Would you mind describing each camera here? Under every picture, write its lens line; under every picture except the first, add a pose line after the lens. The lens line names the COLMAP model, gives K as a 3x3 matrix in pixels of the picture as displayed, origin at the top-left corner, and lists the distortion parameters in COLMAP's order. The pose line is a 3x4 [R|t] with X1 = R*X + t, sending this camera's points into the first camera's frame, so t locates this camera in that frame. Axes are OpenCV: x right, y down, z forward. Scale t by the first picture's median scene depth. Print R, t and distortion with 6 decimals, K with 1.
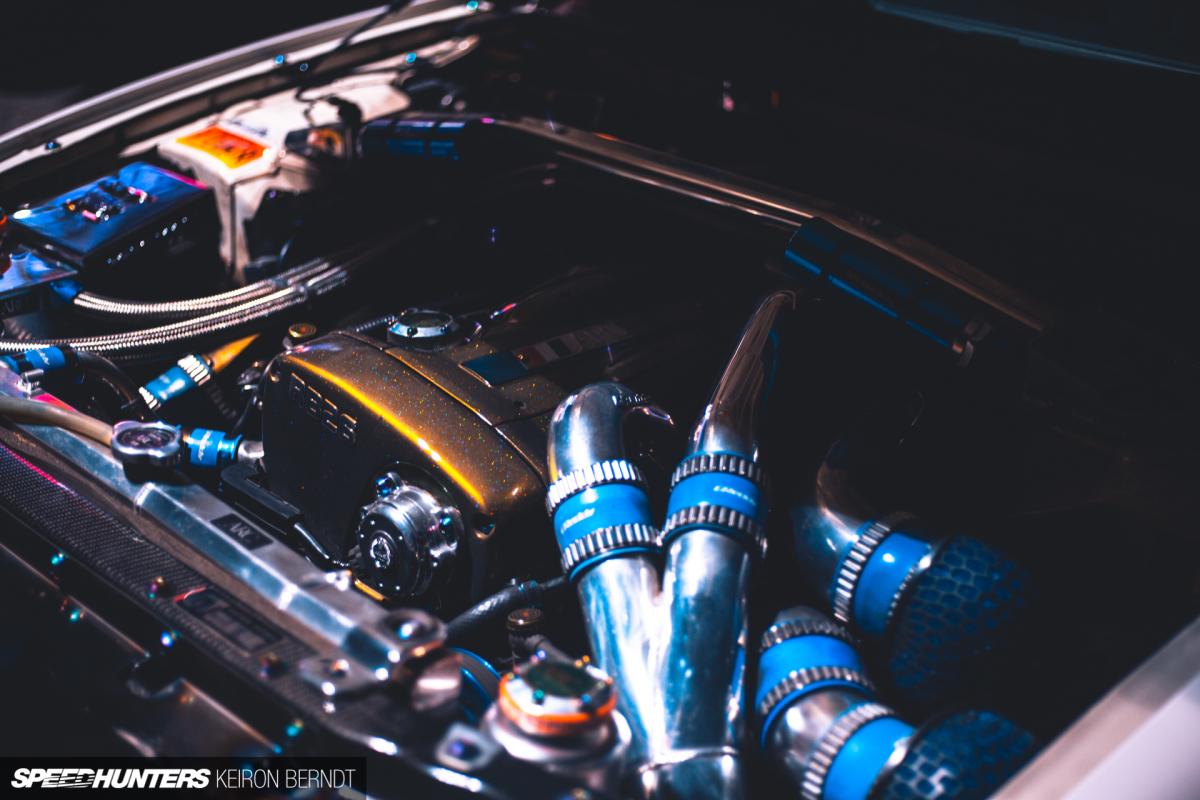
lens RADIAL K [[1775.8, 0, 600.0], [0, 1775.8, 400.0], [0, 0, 1]] dist [-0.095376, -0.043528]
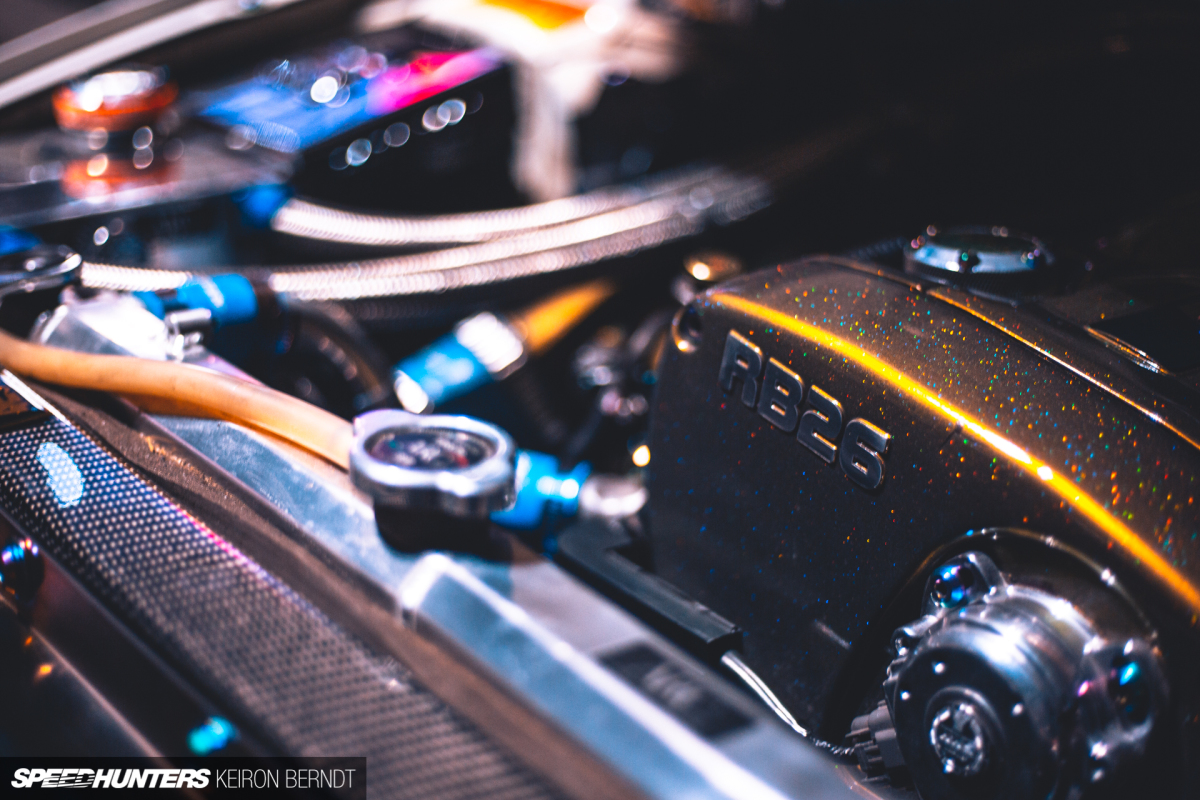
lens RADIAL K [[1604.4, 0, 600.0], [0, 1604.4, 400.0], [0, 0, 1]] dist [-0.094501, -0.007249]
pose [[0.995533, 0.035861, -0.087333, -0.177609], [-0.040403, 0.997891, -0.050803, 0.027068], [0.085327, 0.054105, 0.994883, 0.598469]]
